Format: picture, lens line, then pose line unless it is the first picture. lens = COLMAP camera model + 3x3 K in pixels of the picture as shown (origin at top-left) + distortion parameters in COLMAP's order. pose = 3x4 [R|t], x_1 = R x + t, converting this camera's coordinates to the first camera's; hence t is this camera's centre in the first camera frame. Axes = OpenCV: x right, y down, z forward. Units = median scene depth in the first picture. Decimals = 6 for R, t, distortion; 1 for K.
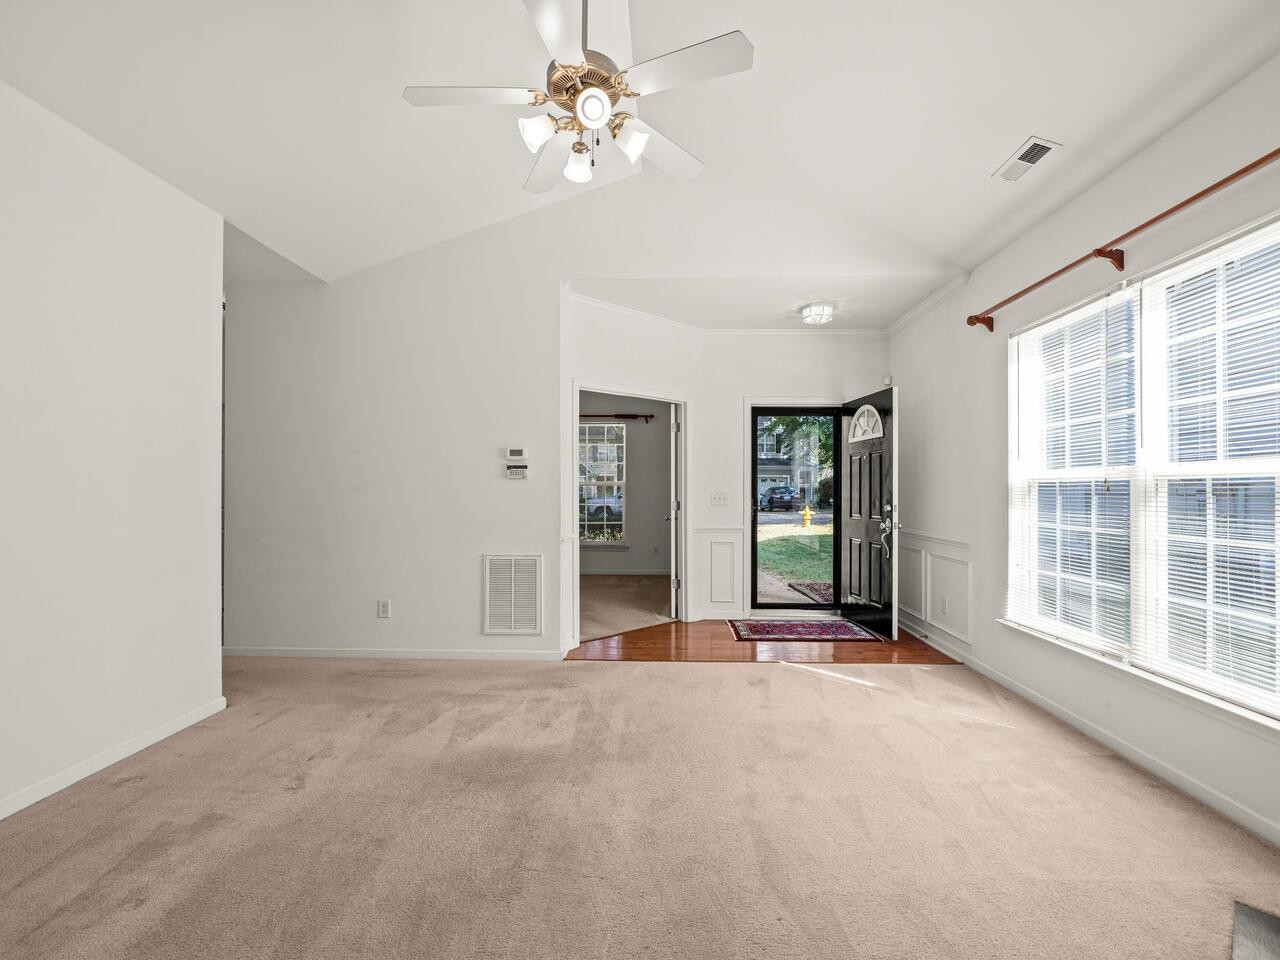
lens RADIAL K [[581.2, 0, 642.6], [0, 581.2, 485.3], [0, 0, 1]] dist [-0.000389, 0.000205]
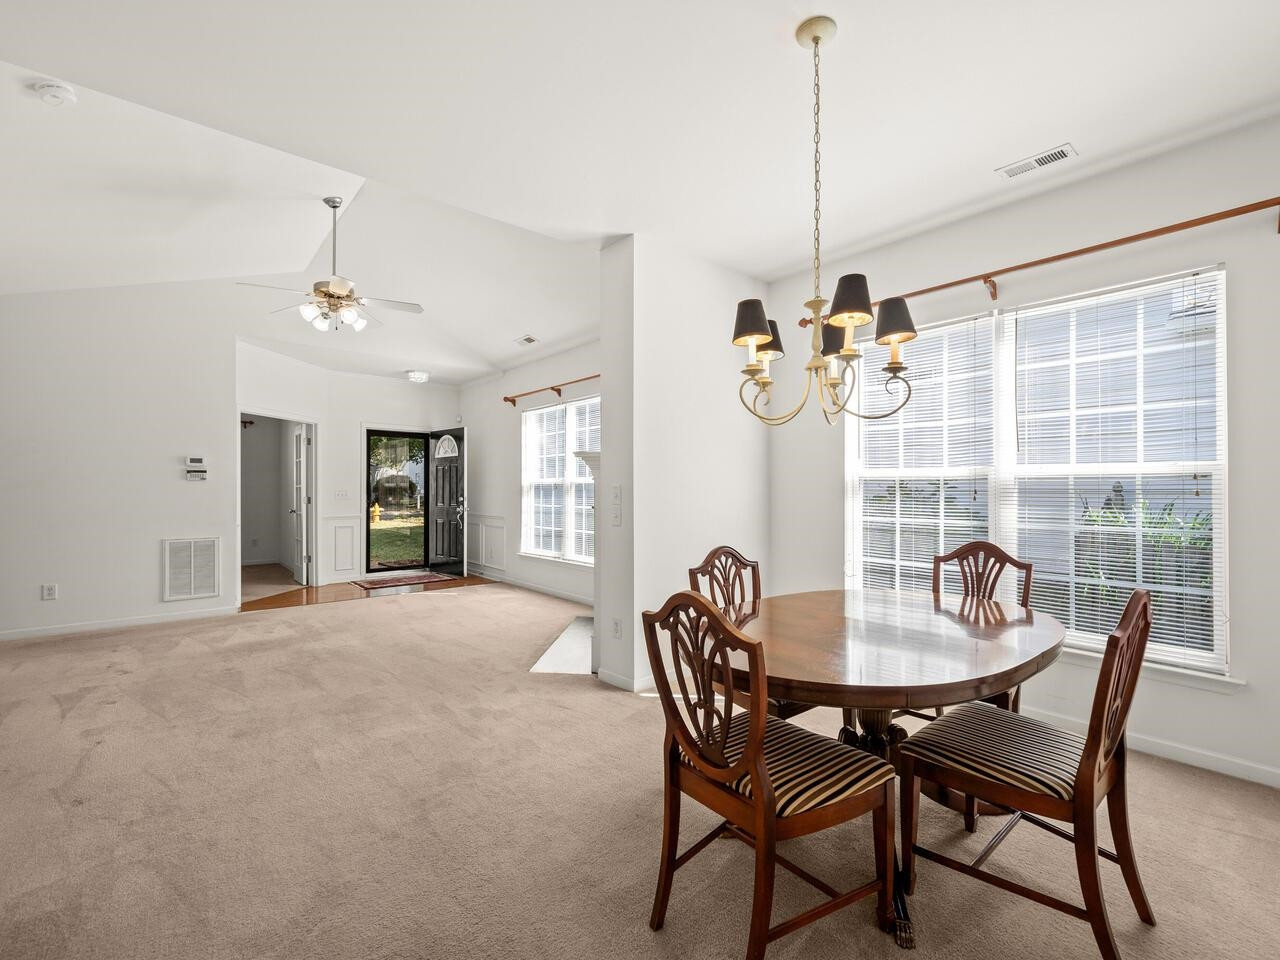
lens RADIAL K [[581.2, 0, 642.6], [0, 581.2, 485.3], [0, 0, 1]] dist [-0.000389, 0.000205]
pose [[0.740998, 0.000305, 0.671507, -0.343620], [-0.001646, 0.999998, 0.001362, -0.003443], [-0.671505, -0.002114, 0.740997, -0.644530]]
